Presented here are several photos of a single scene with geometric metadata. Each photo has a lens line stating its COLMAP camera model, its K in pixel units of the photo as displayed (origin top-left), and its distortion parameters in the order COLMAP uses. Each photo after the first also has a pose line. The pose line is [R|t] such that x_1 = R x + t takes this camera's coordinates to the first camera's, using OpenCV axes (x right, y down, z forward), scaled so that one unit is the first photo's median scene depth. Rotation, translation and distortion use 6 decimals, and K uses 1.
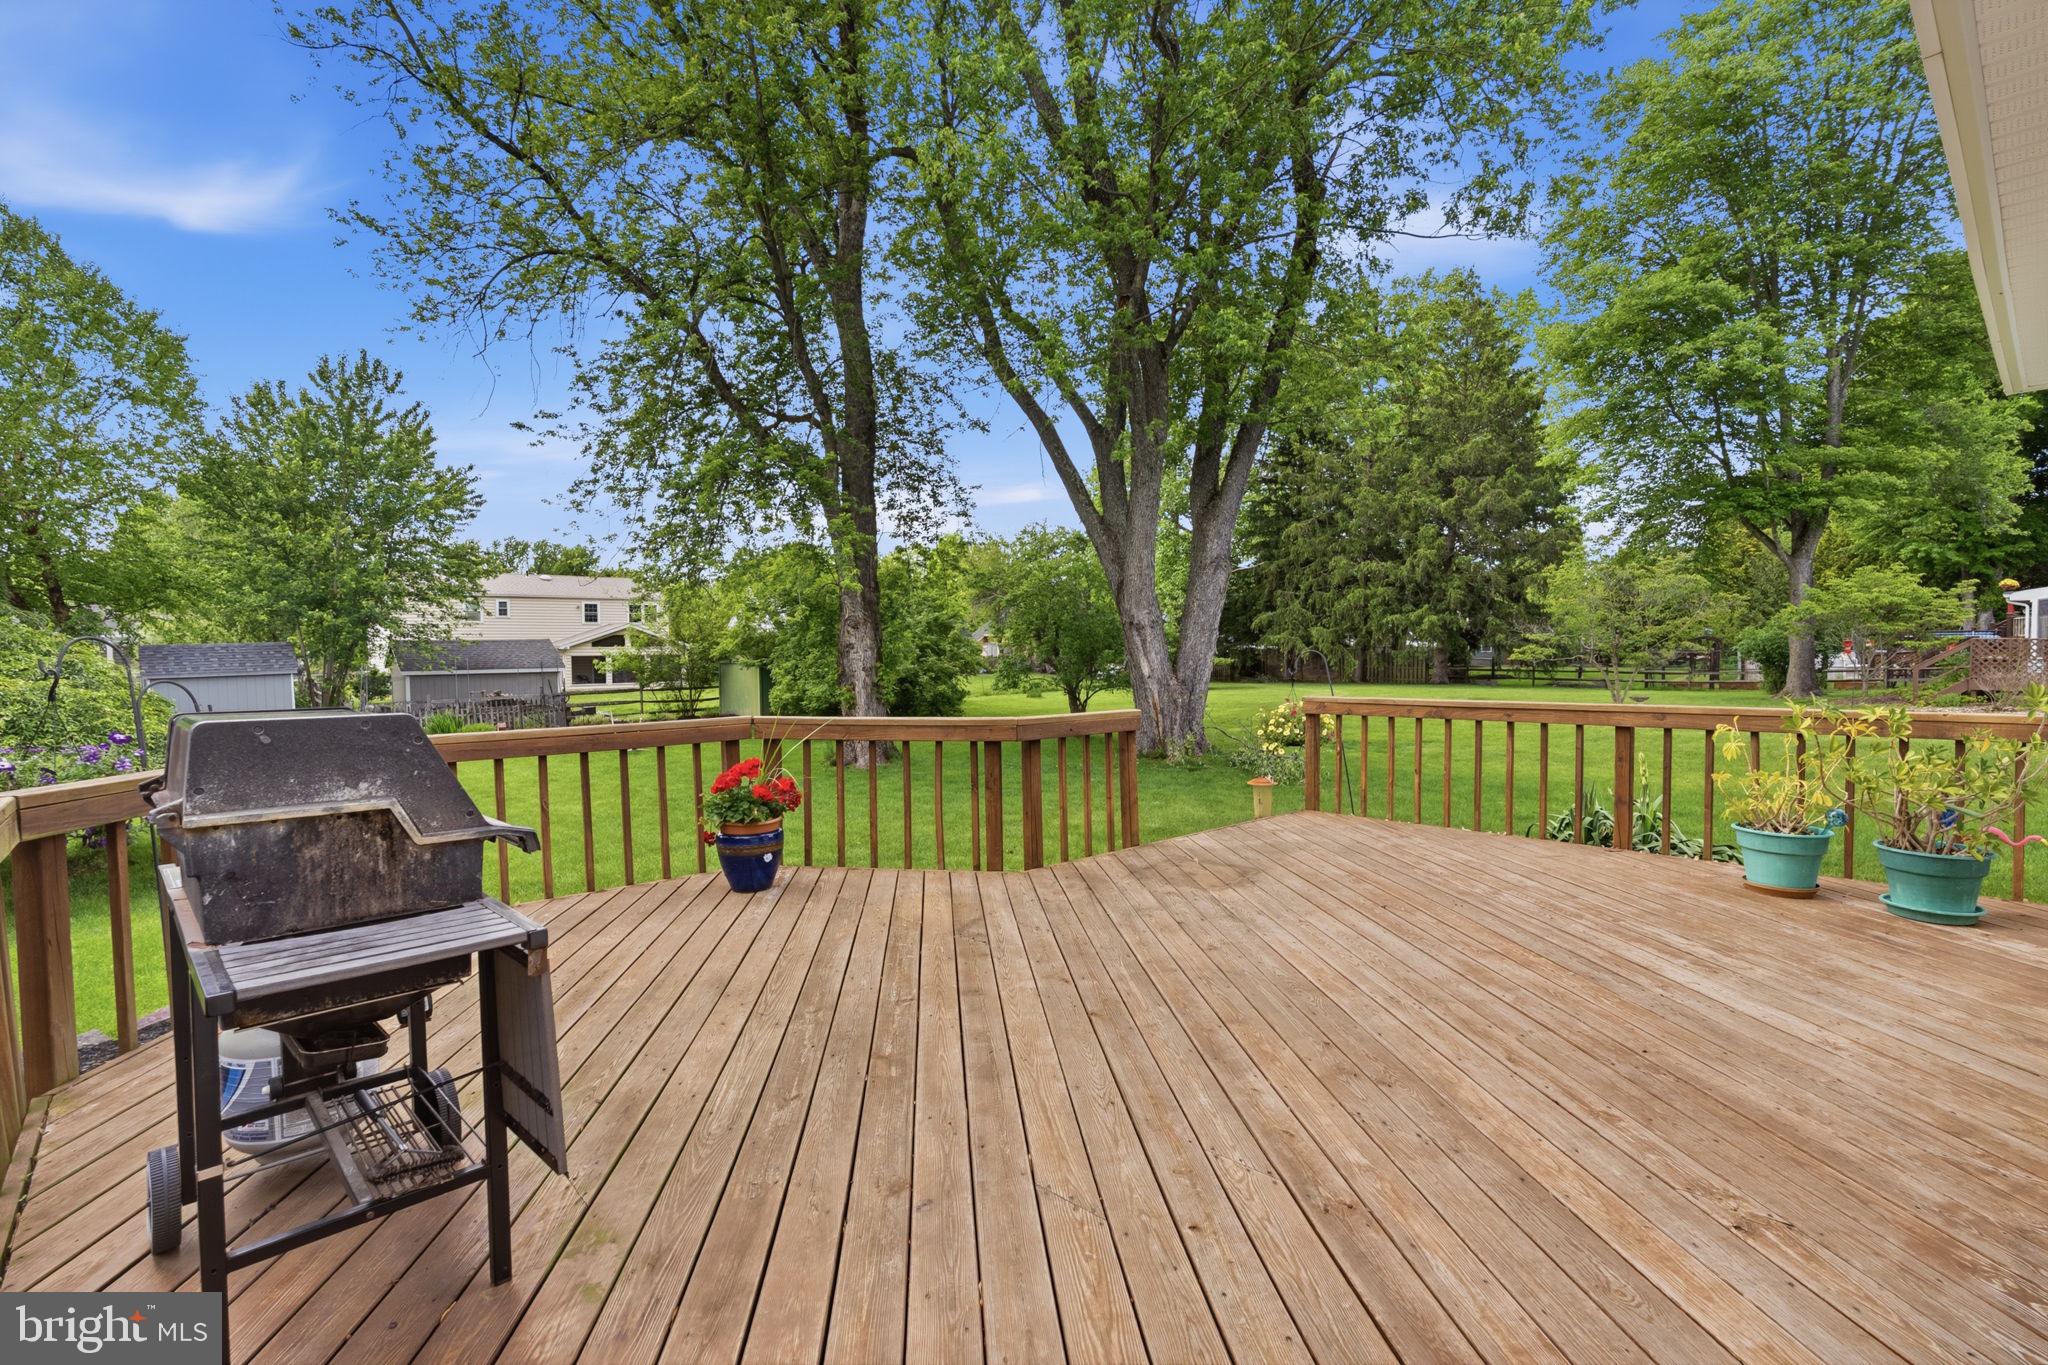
lens RADIAL K [[924.8, 0, 1027.7], [0, 924.8, 681.8], [0, 0, 1]] dist [-0.008234, 0.000014]
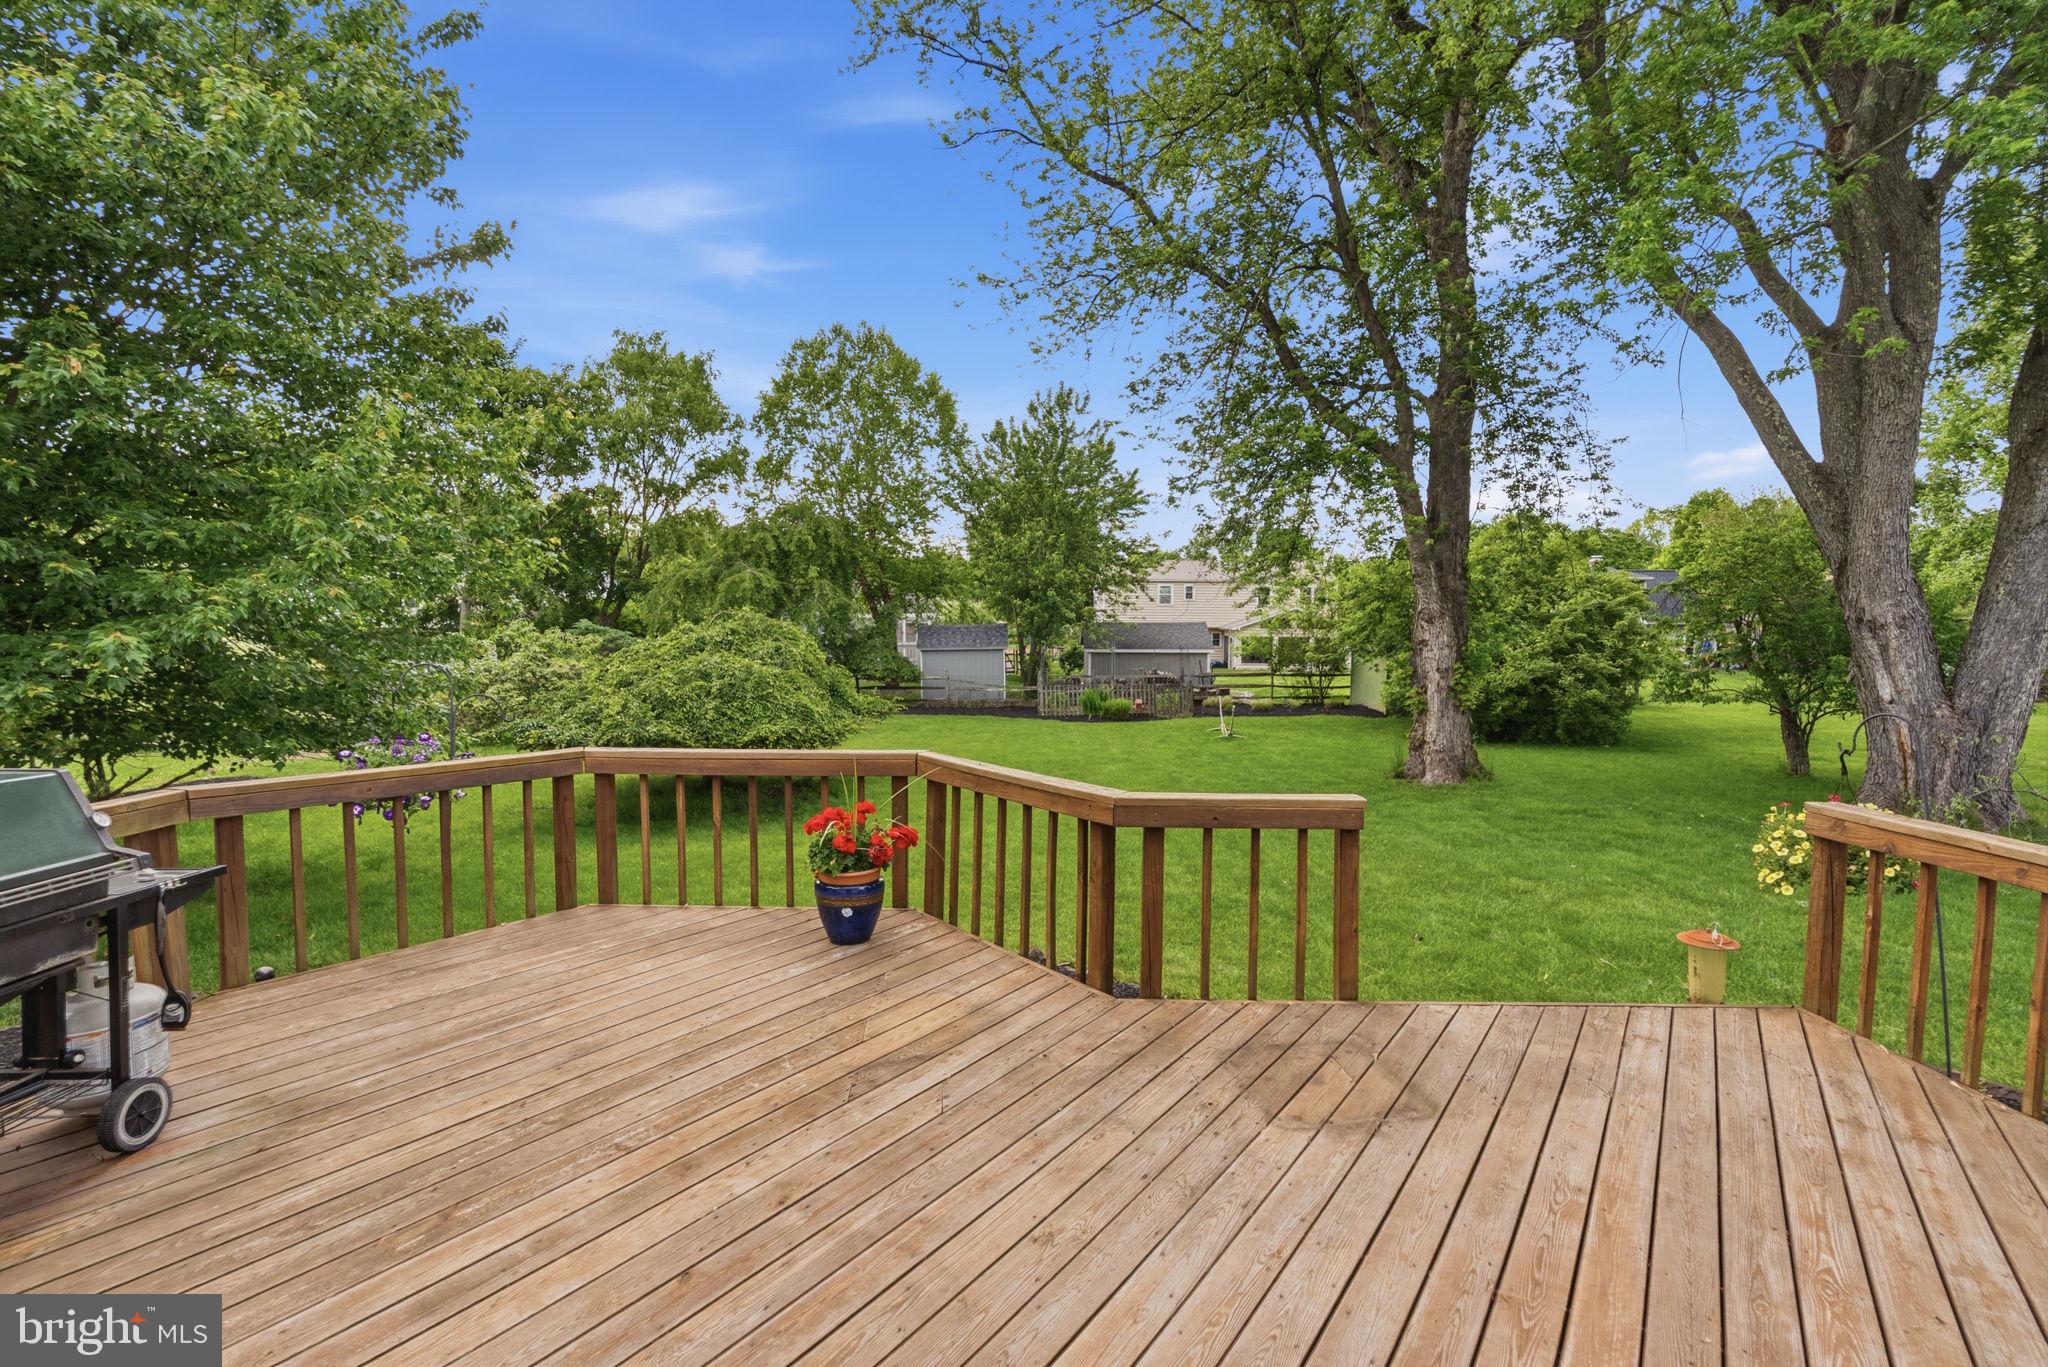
lens RADIAL K [[924.8, 0, 1024.7], [0, 924.8, 686.1], [0, 0, 1]] dist [-0.008234, 0.000014]
pose [[0.743454, 0.058471, -0.666226, 0.106779], [-0.040138, 0.998276, 0.042822, -0.019749], [0.667581, -0.005095, 0.744519, 0.098566]]
